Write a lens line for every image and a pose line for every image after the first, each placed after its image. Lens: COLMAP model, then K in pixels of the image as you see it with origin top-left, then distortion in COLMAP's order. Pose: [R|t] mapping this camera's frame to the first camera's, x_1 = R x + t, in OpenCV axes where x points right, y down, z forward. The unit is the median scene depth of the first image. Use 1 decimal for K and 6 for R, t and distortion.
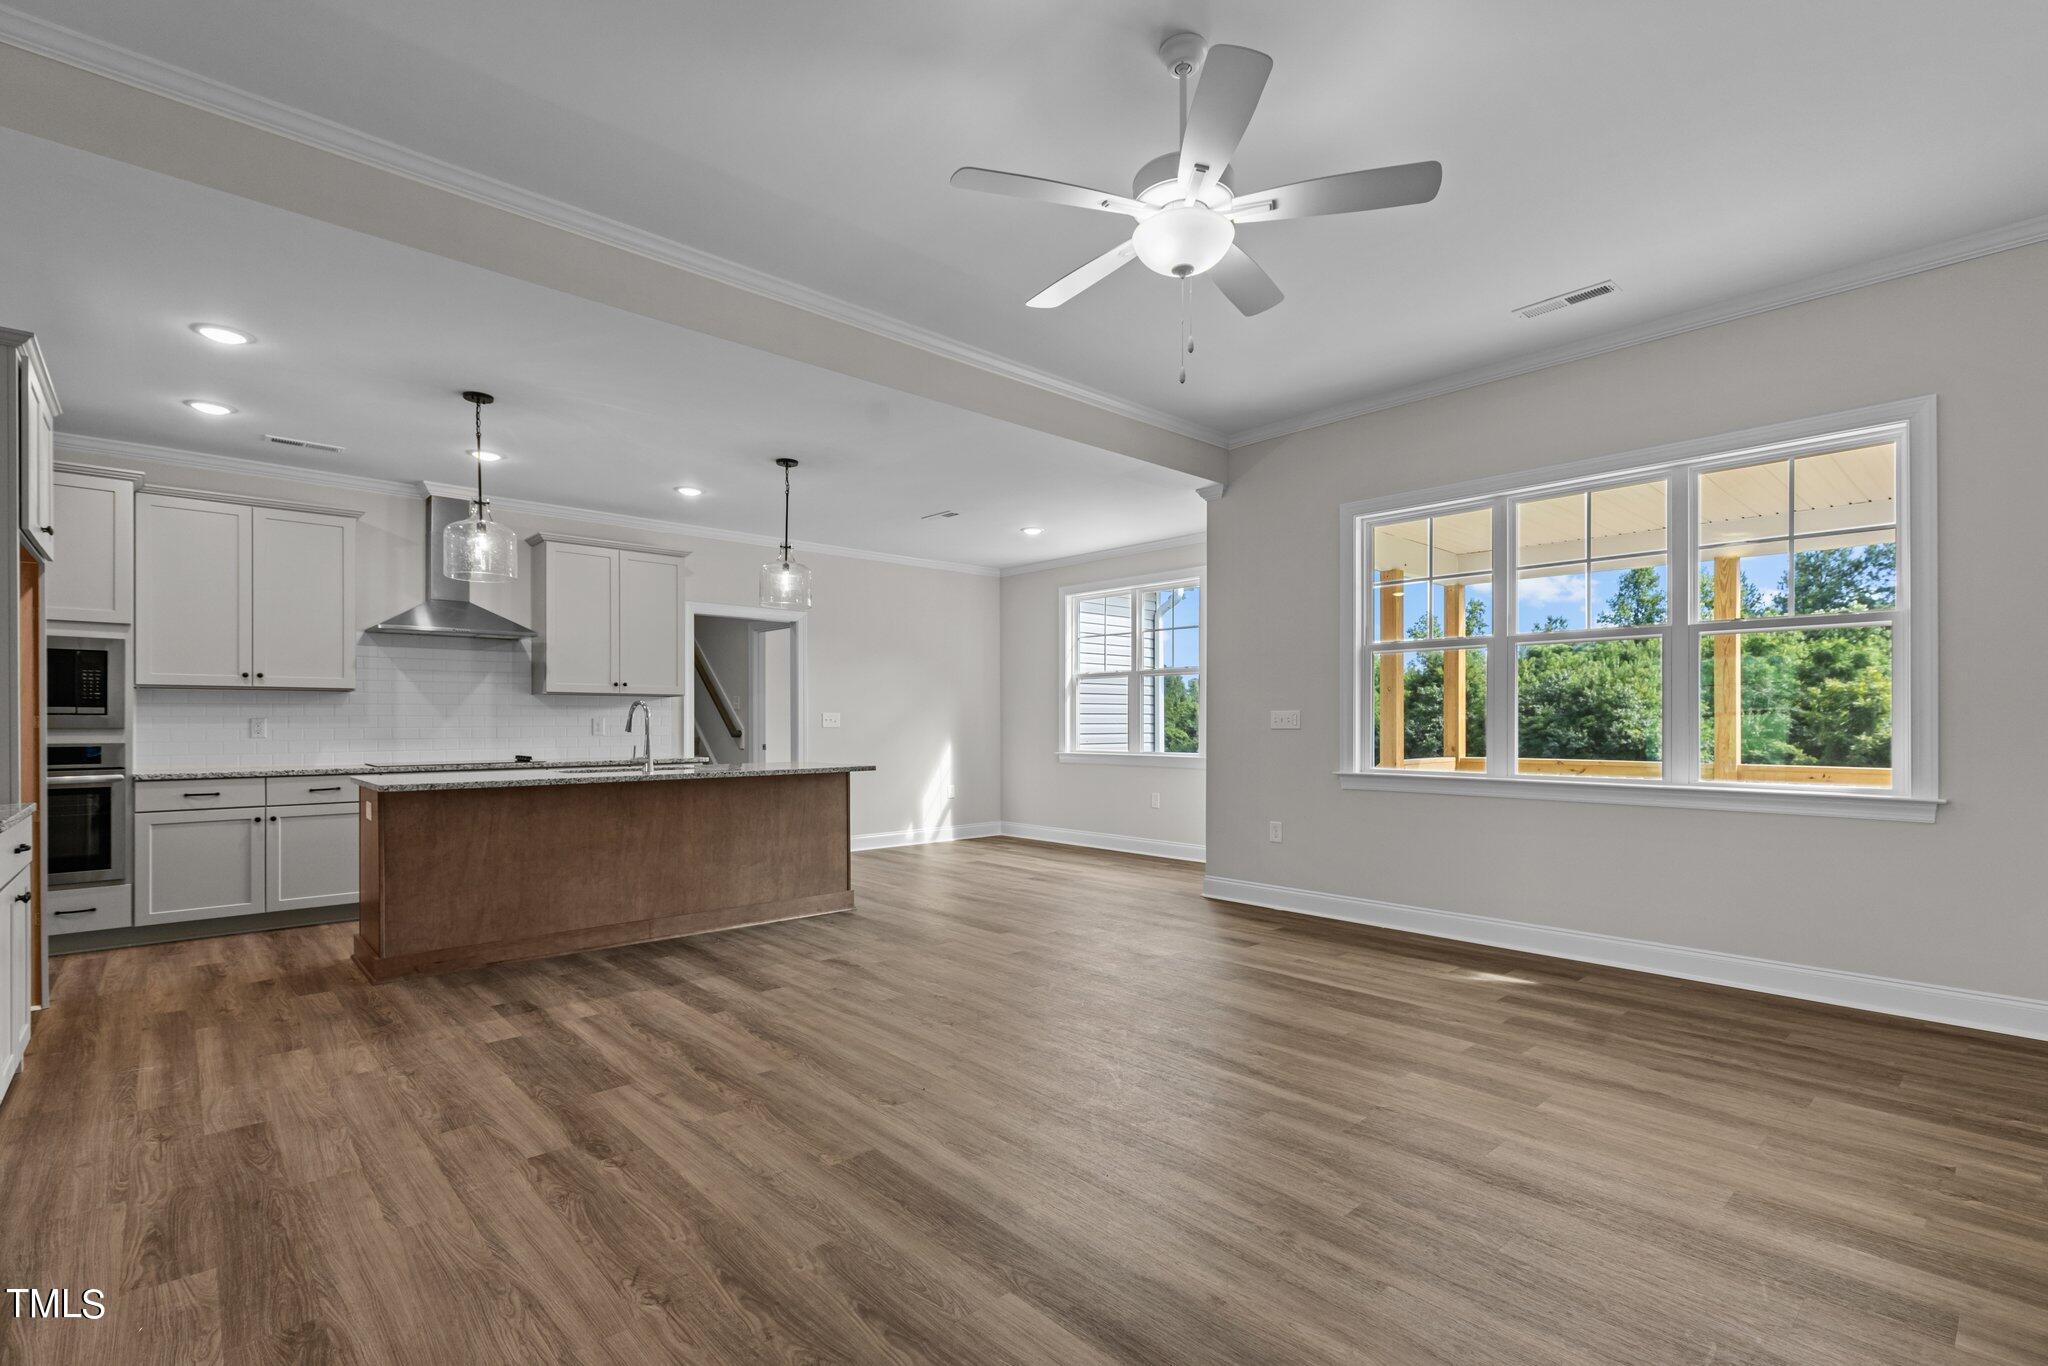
lens RADIAL K [[934.1, 0, 1029.8], [0, 934.1, 720.9], [0, 0, 1]] dist [0.004114, -0.000290]
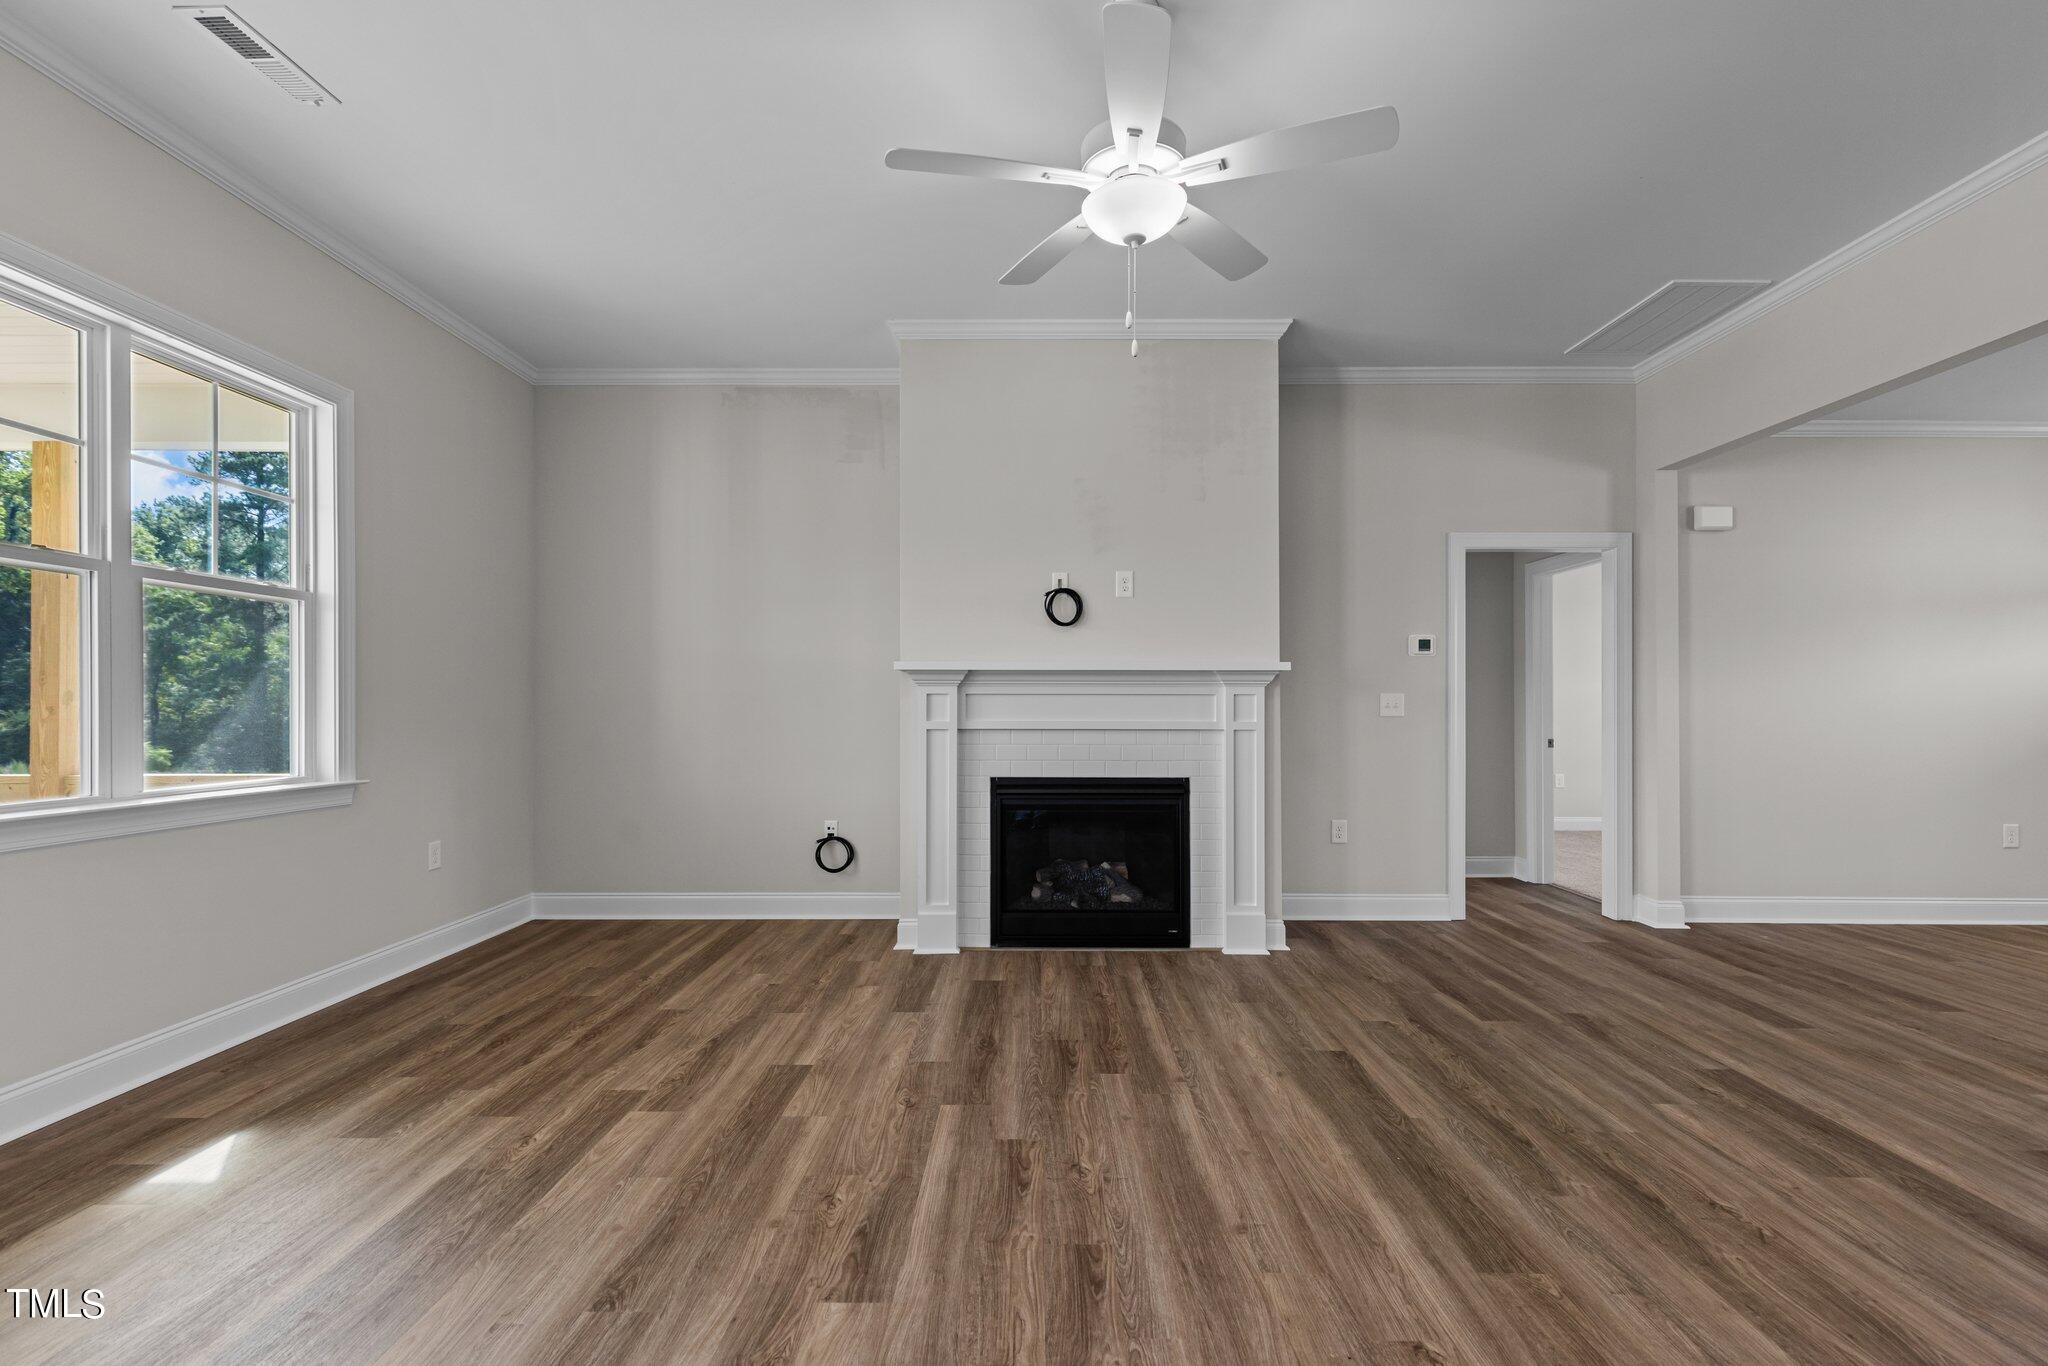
lens RADIAL K [[927.6, 0, 1026.2], [0, 927.6, 697.5], [0, 0, 1]] dist [0.004491, -0.000290]
pose [[-0.727809, 0.005531, 0.685757, -0.215274], [-0.000627, 0.999962, -0.008731, -0.000441], [-0.685779, -0.006784, -0.727778, 0.928137]]
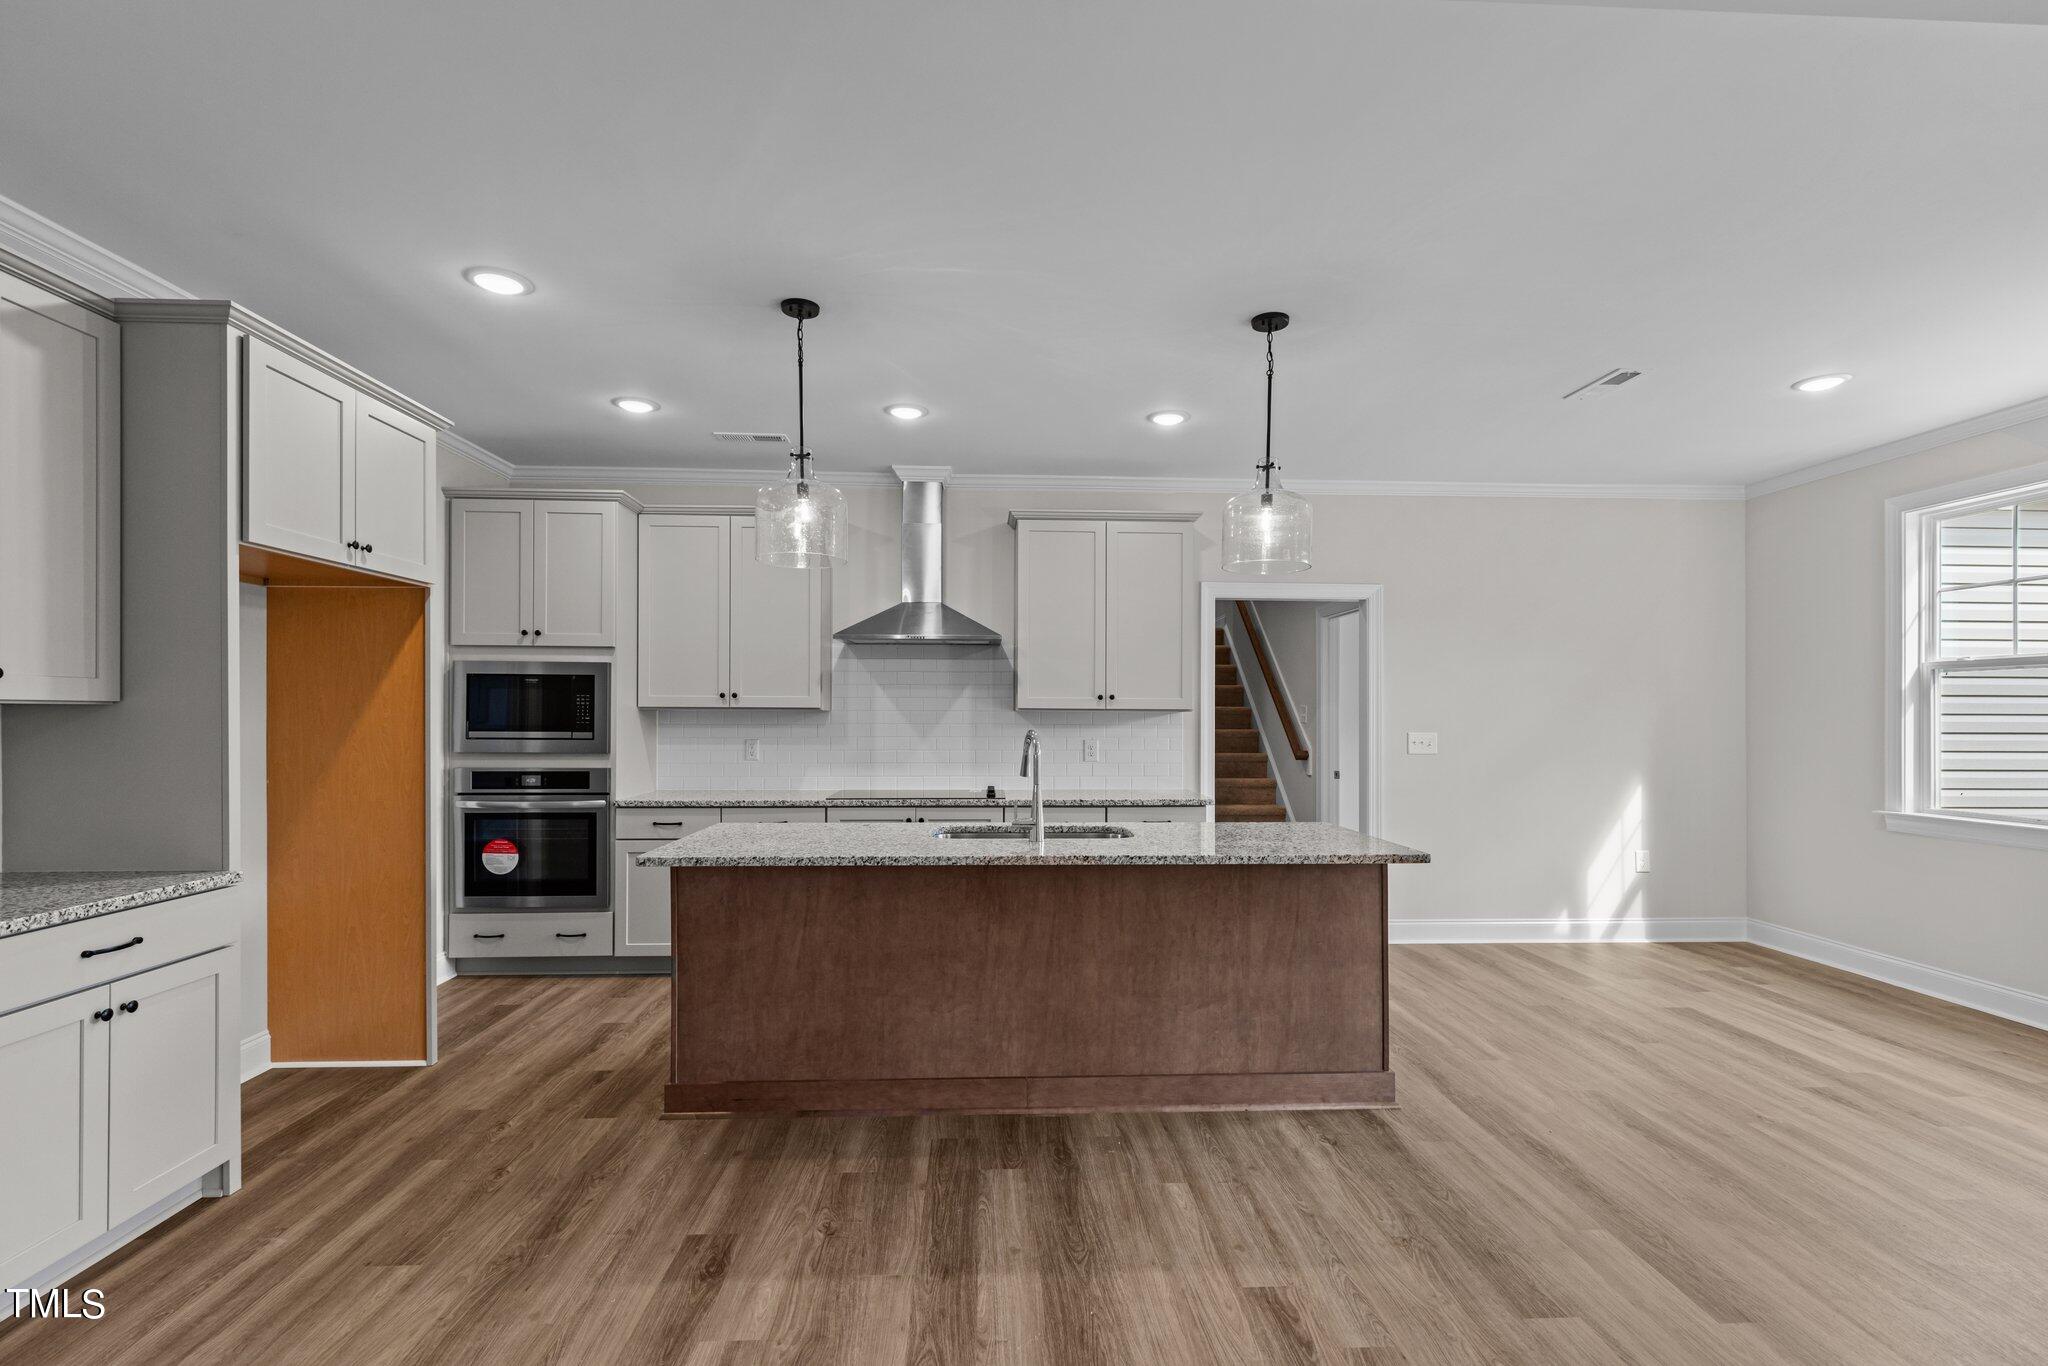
lens RADIAL K [[935.8, 0, 1025.3], [0, 935.8, 707.9], [0, 0, 1]] dist [0.006233, -0.000218]
pose [[0.766851, -0.000754, -0.641825, -0.000702], [-0.004569, 0.999968, -0.006634, -0.034369], [0.641809, 0.008019, 0.766822, 0.517140]]
